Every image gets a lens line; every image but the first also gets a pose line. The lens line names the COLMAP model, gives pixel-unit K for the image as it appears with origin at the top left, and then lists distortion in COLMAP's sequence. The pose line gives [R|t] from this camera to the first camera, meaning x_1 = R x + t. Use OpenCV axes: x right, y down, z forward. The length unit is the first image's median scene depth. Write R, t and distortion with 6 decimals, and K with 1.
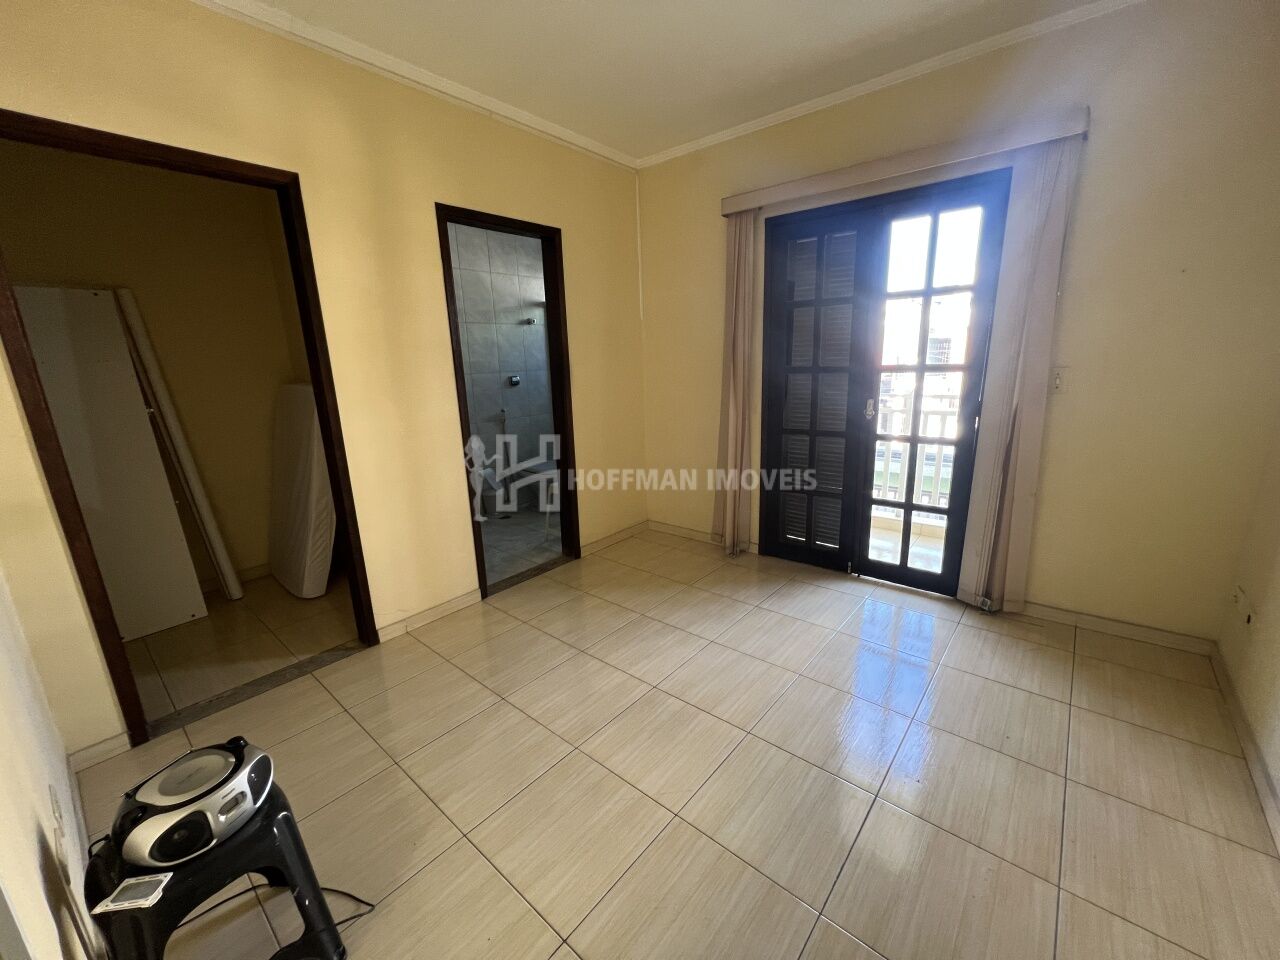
lens RADIAL K [[510.0, 0, 640.7], [0, 510.0, 479.0], [0, 0, 1]] dist [-0.001552, -0.000309]
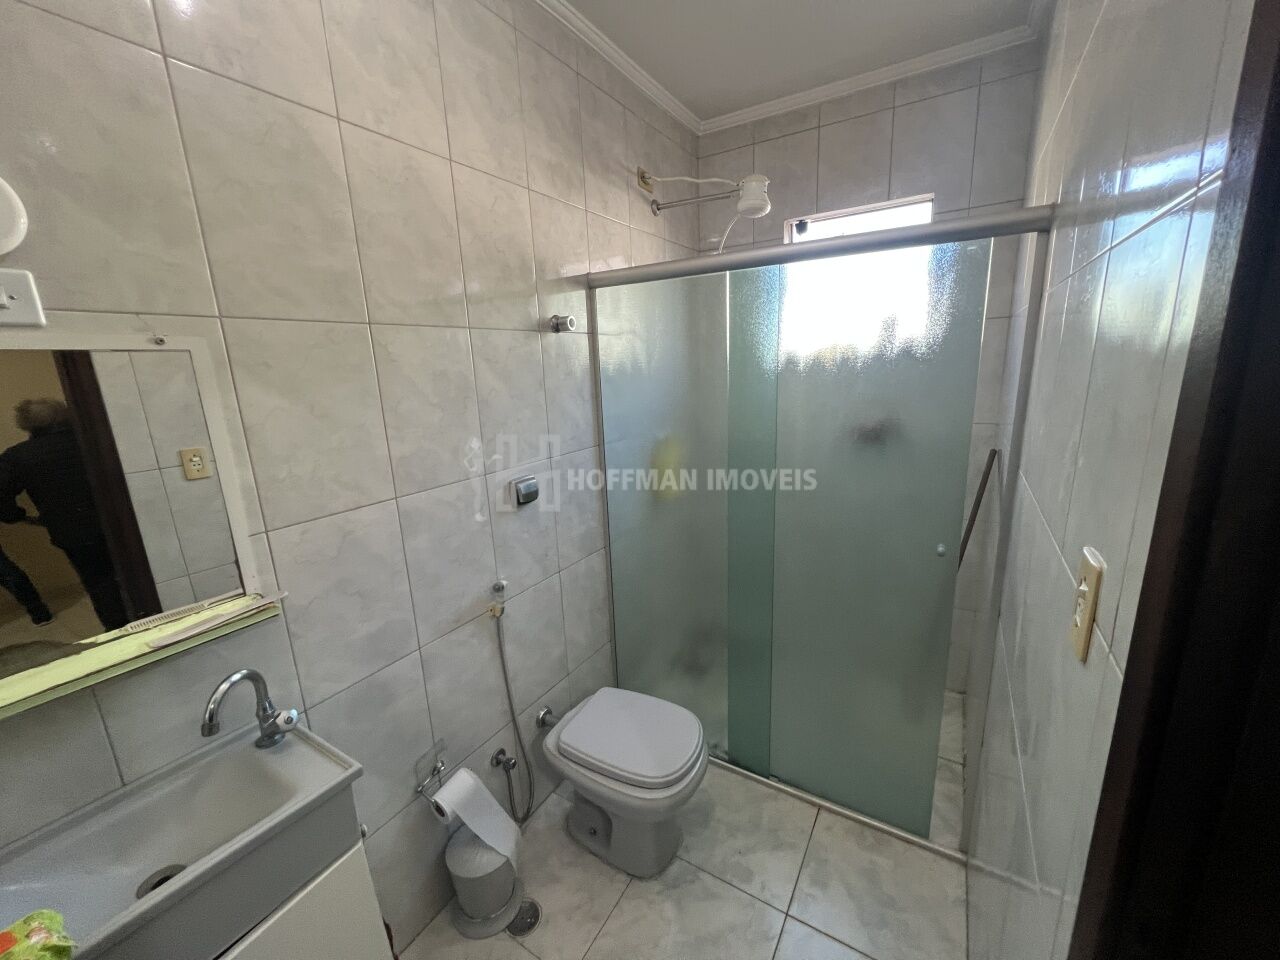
lens RADIAL K [[510.0, 0, 640.7], [0, 510.0, 481.6], [0, 0, 1]] dist [-0.001552, -0.000309]
pose [[0.987869, -0.040475, 0.149920, -0.226345], [0.043342, 0.998934, -0.015910, -0.195137], [-0.149116, 0.022215, 0.988570, 0.657314]]
